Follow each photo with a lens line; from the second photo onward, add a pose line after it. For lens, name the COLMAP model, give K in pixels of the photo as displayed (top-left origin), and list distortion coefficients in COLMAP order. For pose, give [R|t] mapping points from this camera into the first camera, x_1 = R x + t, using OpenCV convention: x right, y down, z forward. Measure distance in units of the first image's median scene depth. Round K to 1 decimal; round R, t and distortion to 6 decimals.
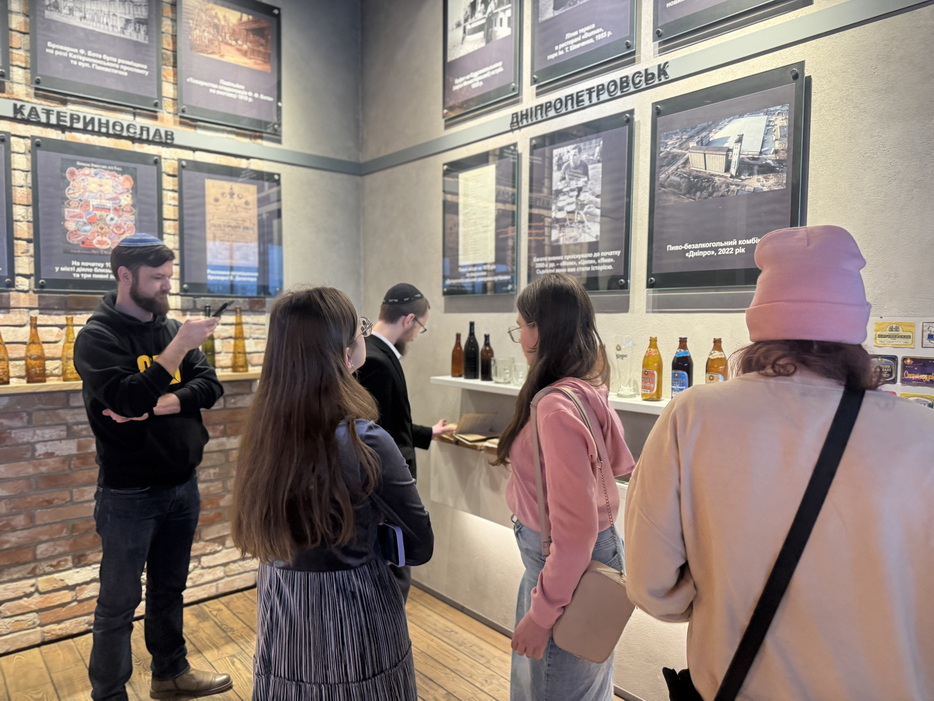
lens RADIAL K [[658.8, 0, 467.0], [0, 658.8, 350.5], [0, 0, 1]] dist [0.022238, -0.001290]
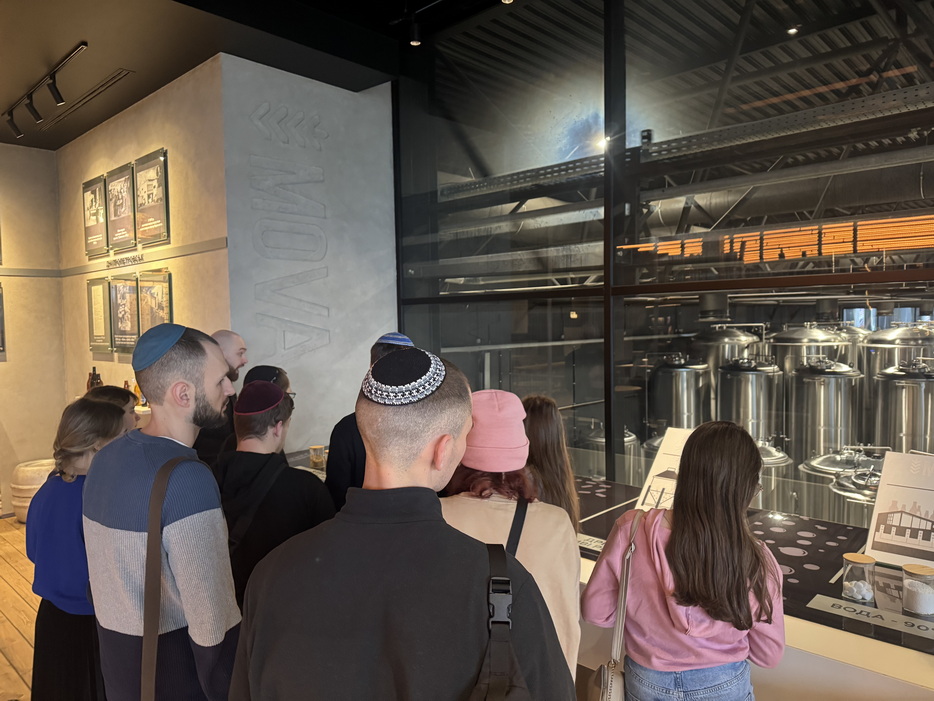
lens RADIAL K [[658.8, 0, 467.0], [0, 658.8, 350.5], [0, 0, 1]] dist [0.022238, -0.001290]
pose [[0.992961, -0.027342, 0.115241, 0.778177], [0.027816, 0.999610, -0.002503, -0.049598], [-0.115127, 0.005690, 0.993334, -0.943727]]
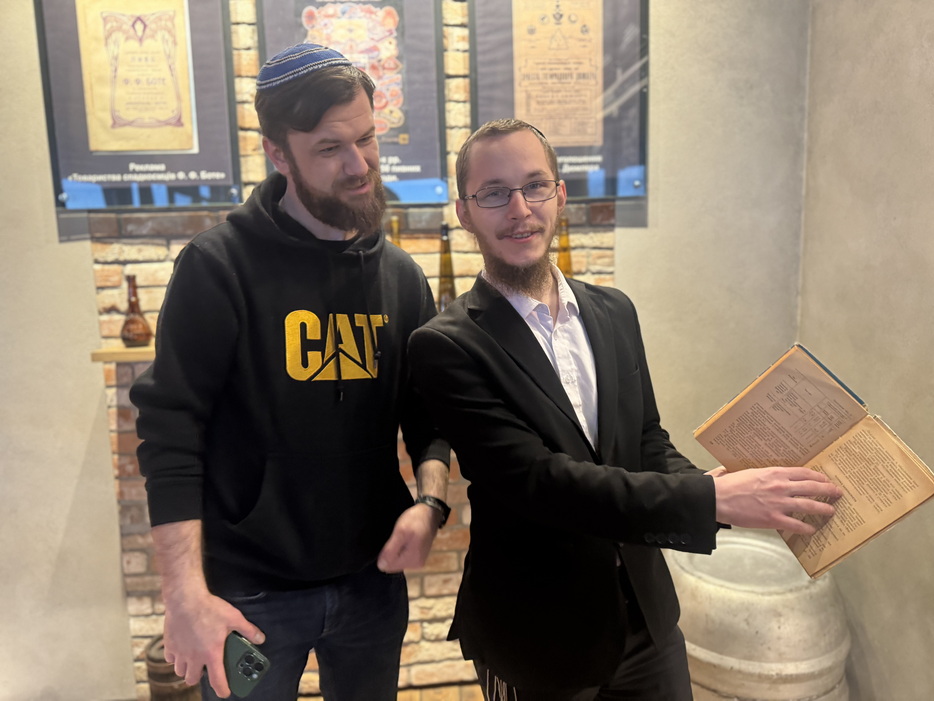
lens RADIAL K [[692.9, 0, 467.0], [0, 692.9, 350.5], [0, 0, 1]] dist [-0.025552, -0.003886]
pose [[0.813382, 0.060791, -0.578544, -0.064283], [-0.000298, 0.994568, 0.104087, -0.015319], [0.581729, -0.084490, 0.808982, 0.469020]]
